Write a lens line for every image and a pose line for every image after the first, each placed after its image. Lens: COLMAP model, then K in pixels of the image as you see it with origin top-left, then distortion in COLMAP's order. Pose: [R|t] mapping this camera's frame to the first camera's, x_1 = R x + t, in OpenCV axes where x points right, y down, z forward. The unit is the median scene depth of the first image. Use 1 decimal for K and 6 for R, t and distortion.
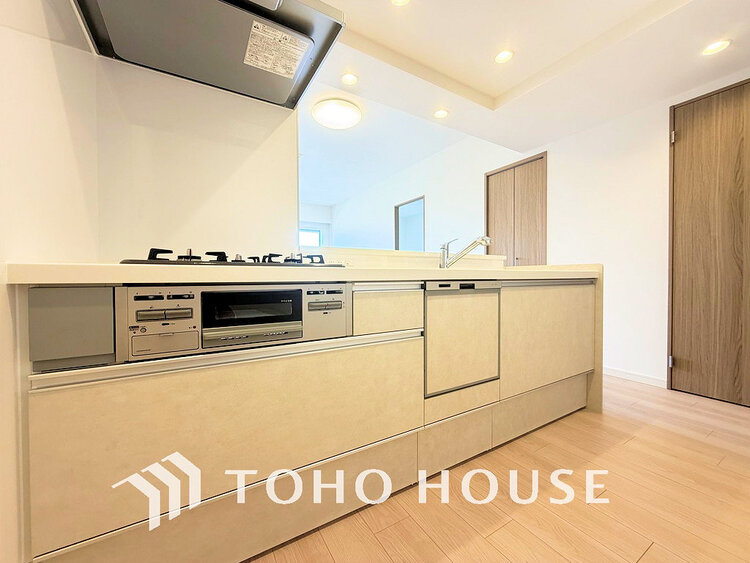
lens RADIAL K [[301.0, 0, 375.0], [0, 301.0, 281.5], [0, 0, 1]] dist [0.000295, 0.000008]
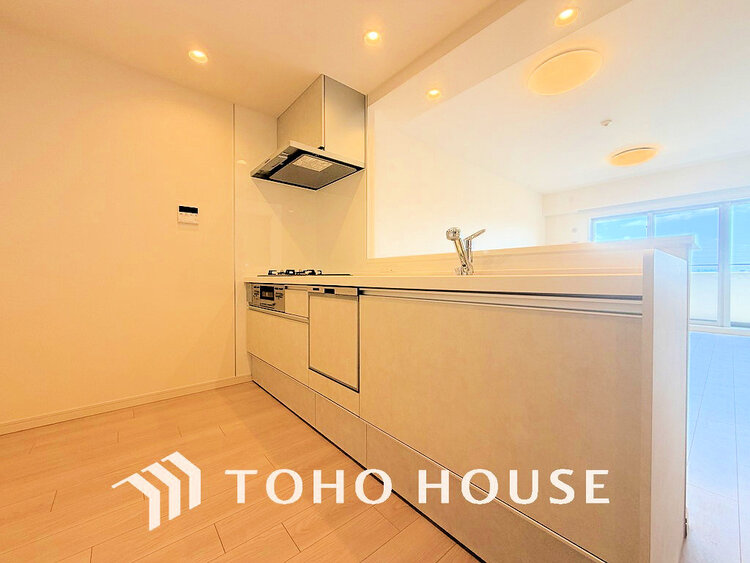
lens RADIAL K [[301.0, 0, 375.0], [0, 301.0, 281.5], [0, 0, 1]] dist [0.000295, 0.000008]
pose [[0.167348, 0.012614, -0.985817, 1.486002], [-0.022060, 0.999716, 0.009047, -0.034858], [0.985651, 0.020233, 0.167578, 0.985027]]
